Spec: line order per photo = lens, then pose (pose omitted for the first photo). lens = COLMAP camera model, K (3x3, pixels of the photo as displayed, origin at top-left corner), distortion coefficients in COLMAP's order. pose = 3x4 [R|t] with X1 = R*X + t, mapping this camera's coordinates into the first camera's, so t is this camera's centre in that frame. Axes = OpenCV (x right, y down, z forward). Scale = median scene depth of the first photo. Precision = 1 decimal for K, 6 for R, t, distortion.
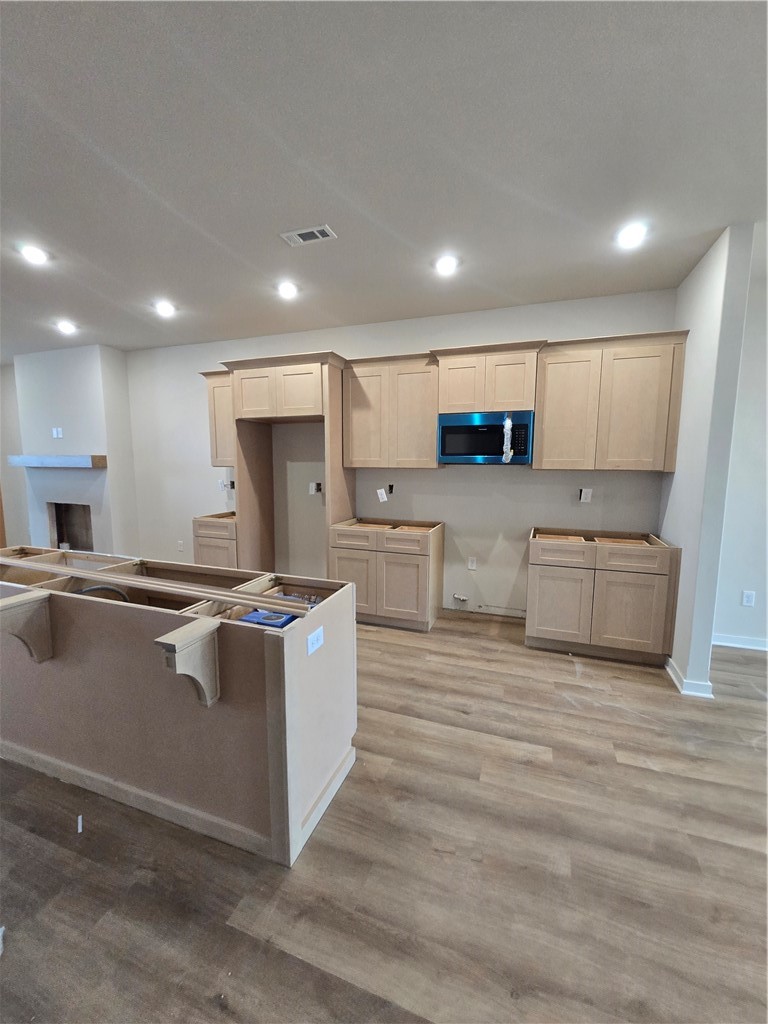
lens RADIAL K [[418.3, 0, 381.8], [0, 418.3, 511.8], [0, 0, 1]] dist [-0.003595, -0.000124]
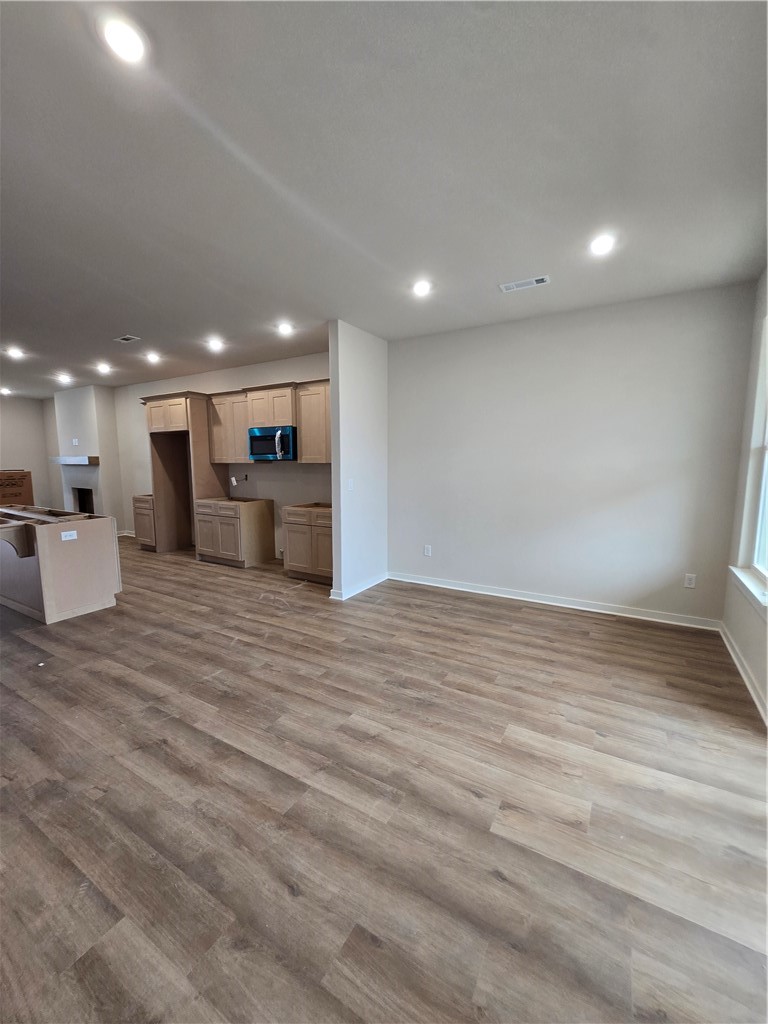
lens RADIAL K [[418.3, 0, 390.2], [0, 418.3, 516.7], [0, 0, 1]] dist [-0.003595, -0.000124]
pose [[0.982938, 0.020331, -0.182811, 1.004346], [-0.018781, 0.999772, 0.010205, 0.074578], [0.182977, -0.006597, 0.983095, -0.469317]]
